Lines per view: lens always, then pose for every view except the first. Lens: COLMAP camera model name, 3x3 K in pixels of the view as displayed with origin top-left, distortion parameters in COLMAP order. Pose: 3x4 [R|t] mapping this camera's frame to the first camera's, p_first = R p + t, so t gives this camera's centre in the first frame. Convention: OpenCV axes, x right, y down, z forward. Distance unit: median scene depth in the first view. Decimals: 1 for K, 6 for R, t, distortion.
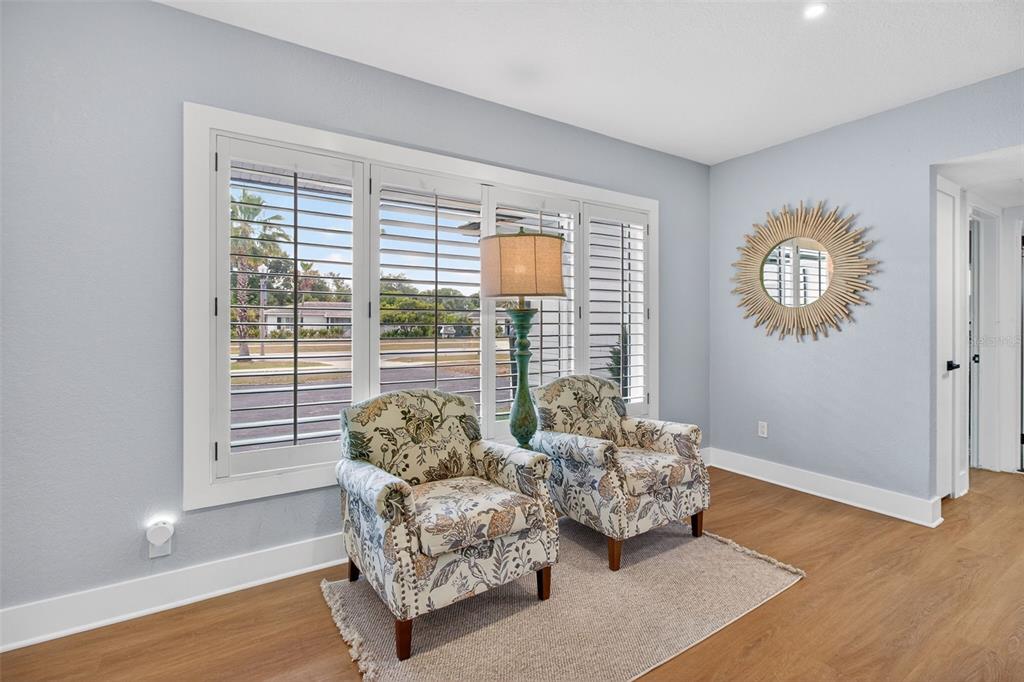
lens RADIAL K [[477.5, 0, 512.0], [0, 477.5, 341.0], [0, 0, 1]] dist [-0.001868, 0.000855]
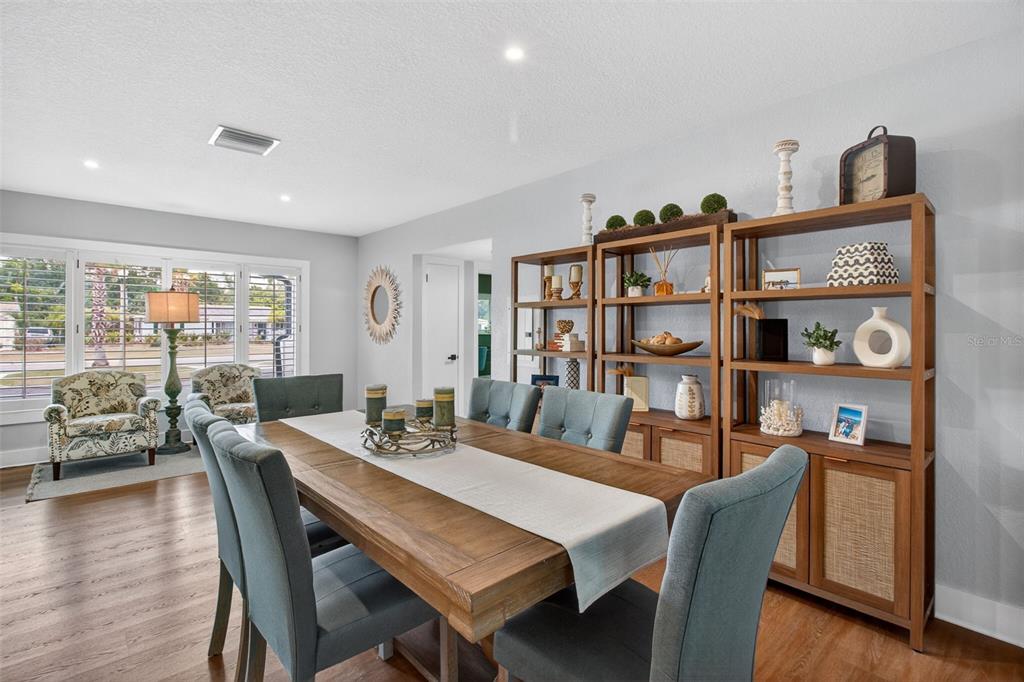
lens RADIAL K [[477.5, 0, 512.0], [0, 477.5, 341.0], [0, 0, 1]] dist [-0.001868, 0.000855]
pose [[0.987987, -0.002823, 0.154511, 1.145232], [0.003984, 0.999966, -0.007206, 0.004064], [-0.154485, 0.007735, 0.987965, -1.172986]]
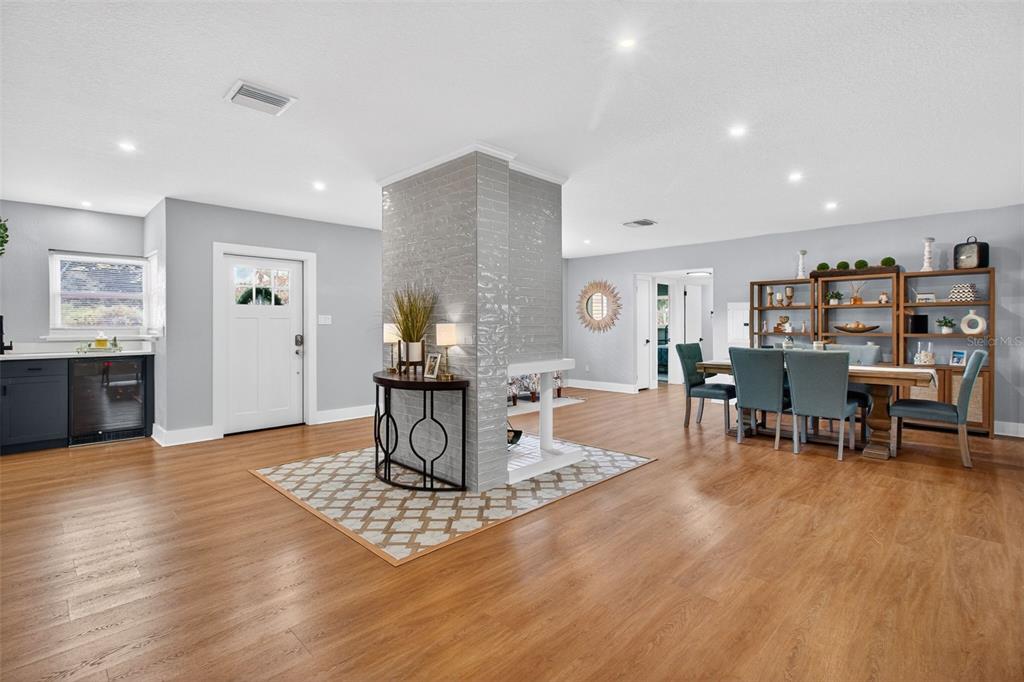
lens RADIAL K [[477.5, 0, 512.0], [0, 477.5, 341.0], [0, 0, 1]] dist [-0.001868, 0.000855]
pose [[0.976577, -0.016219, 0.214557, -0.623391], [0.015815, 0.999868, 0.003602, 0.039532], [-0.214587, -0.000124, 0.976705, -2.113099]]
